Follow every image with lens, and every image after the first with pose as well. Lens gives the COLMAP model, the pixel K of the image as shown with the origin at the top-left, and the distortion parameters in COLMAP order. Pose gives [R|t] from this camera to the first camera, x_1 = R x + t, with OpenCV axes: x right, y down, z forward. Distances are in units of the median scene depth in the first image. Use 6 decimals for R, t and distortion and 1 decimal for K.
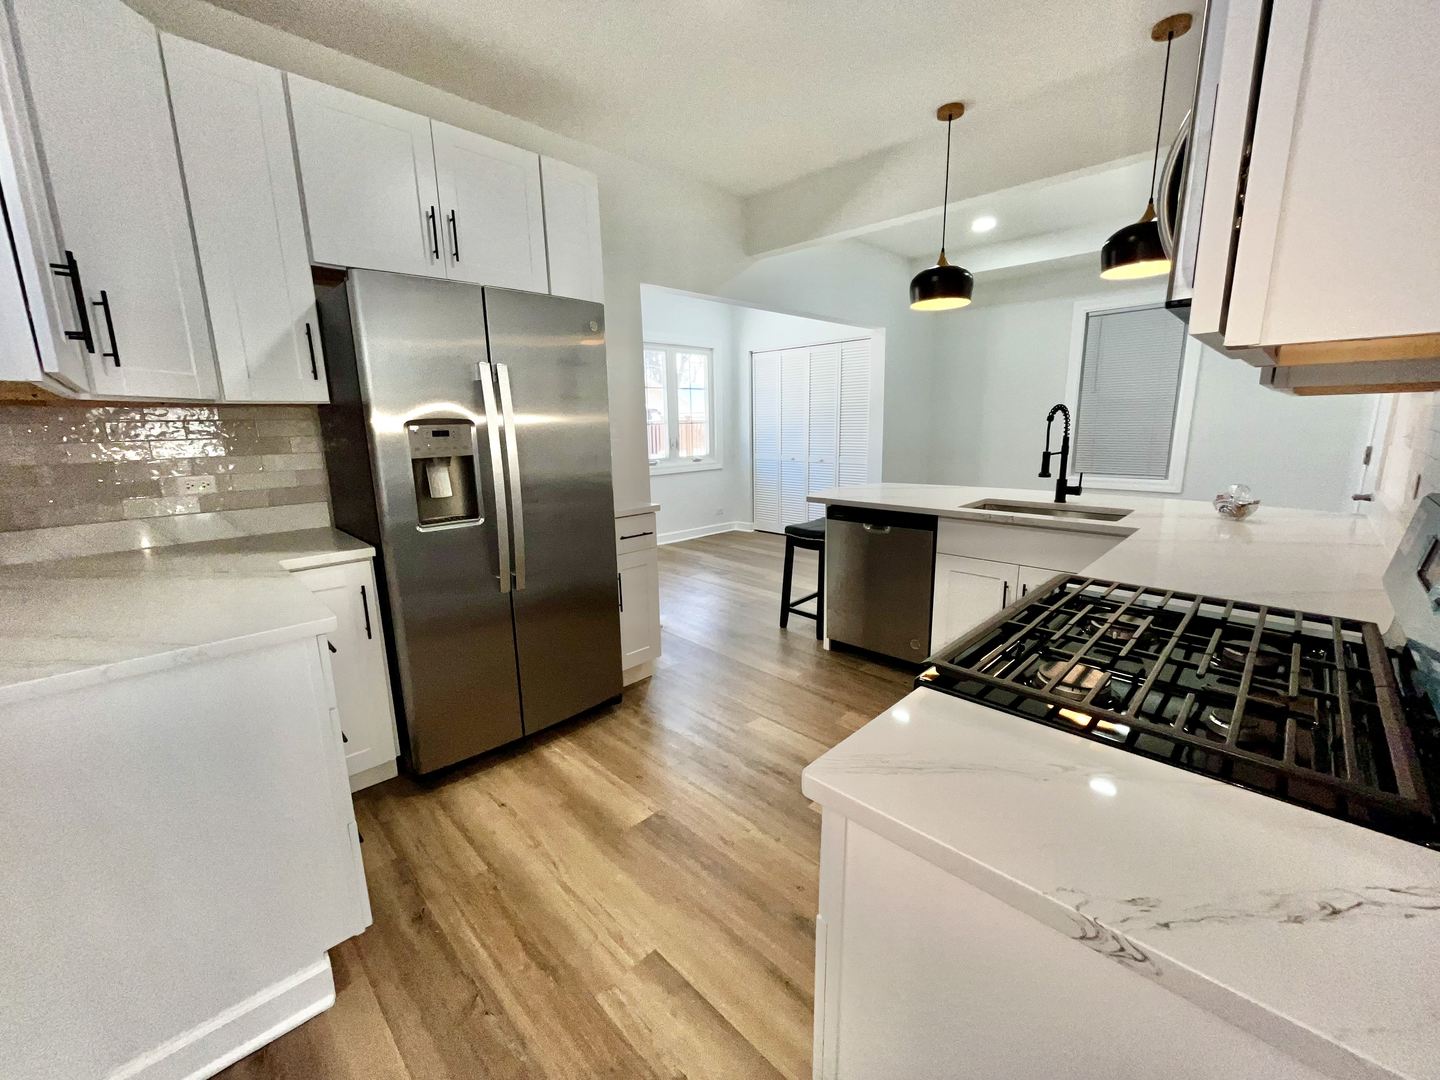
lens RADIAL K [[581.6, 0, 717.0], [0, 581.6, 536.1], [0, 0, 1]] dist [-0.003322, 0.000468]
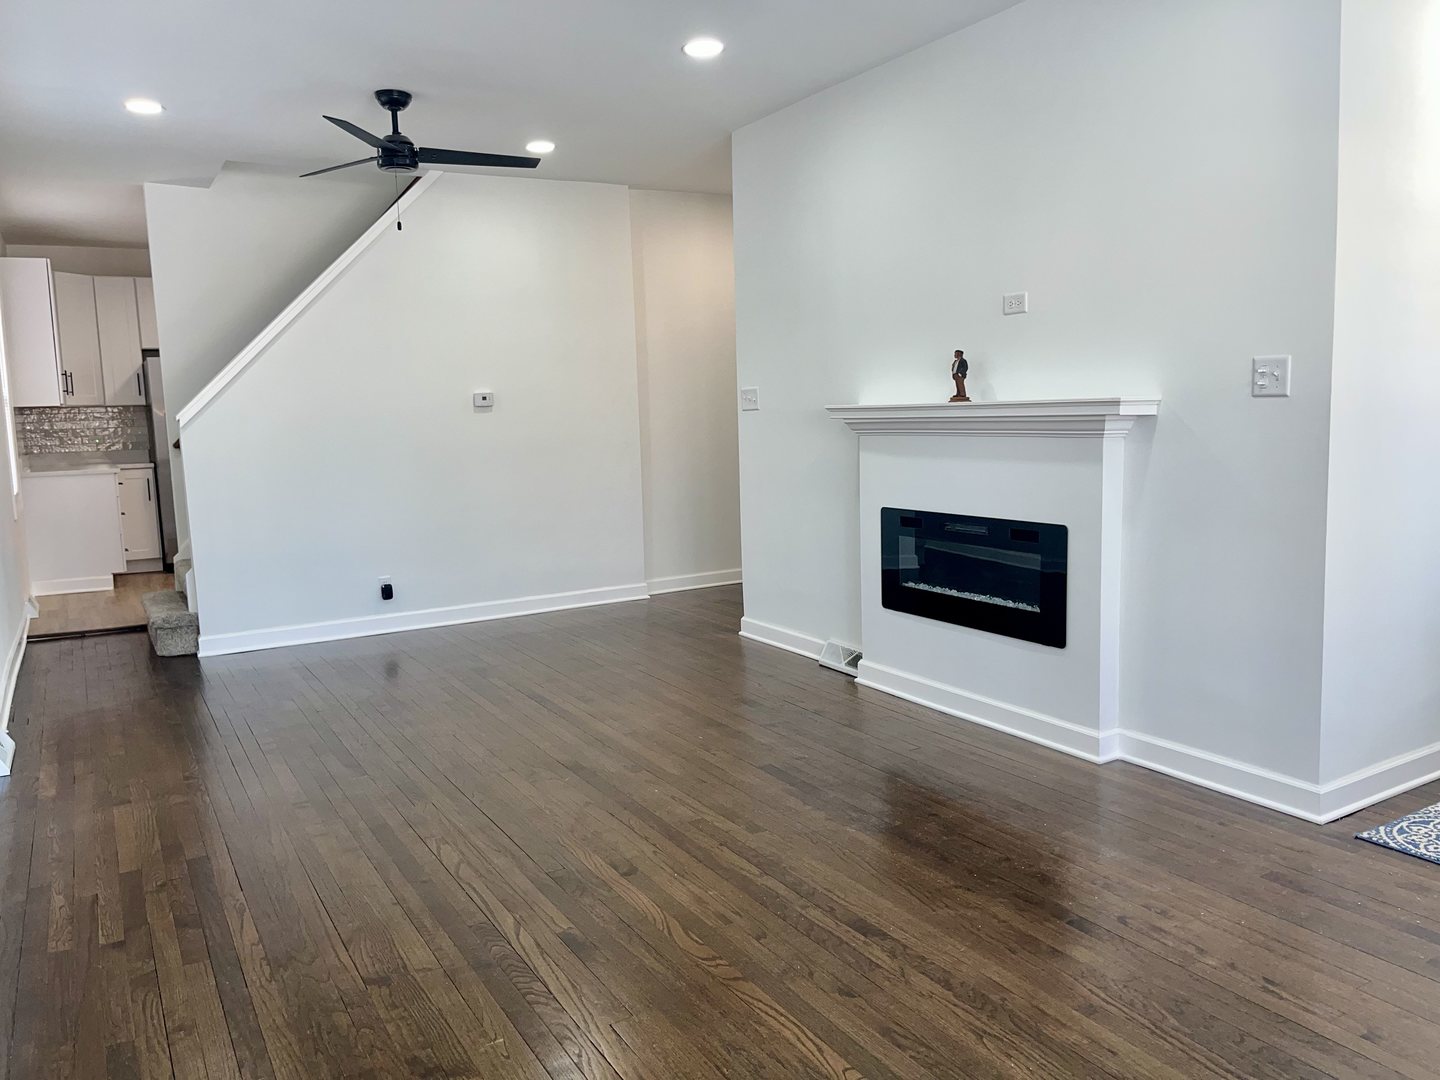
lens RADIAL K [[1111.0, 0, 722.5], [0, 1111.0, 538.6], [0, 0, 1]] dist [0.036375, -0.036189]
pose [[0.965943, 0.021741, -0.257841, 2.981782], [-0.038975, 0.997320, -0.061916, 0.539972], [0.255804, 0.069857, 0.964202, -2.946983]]
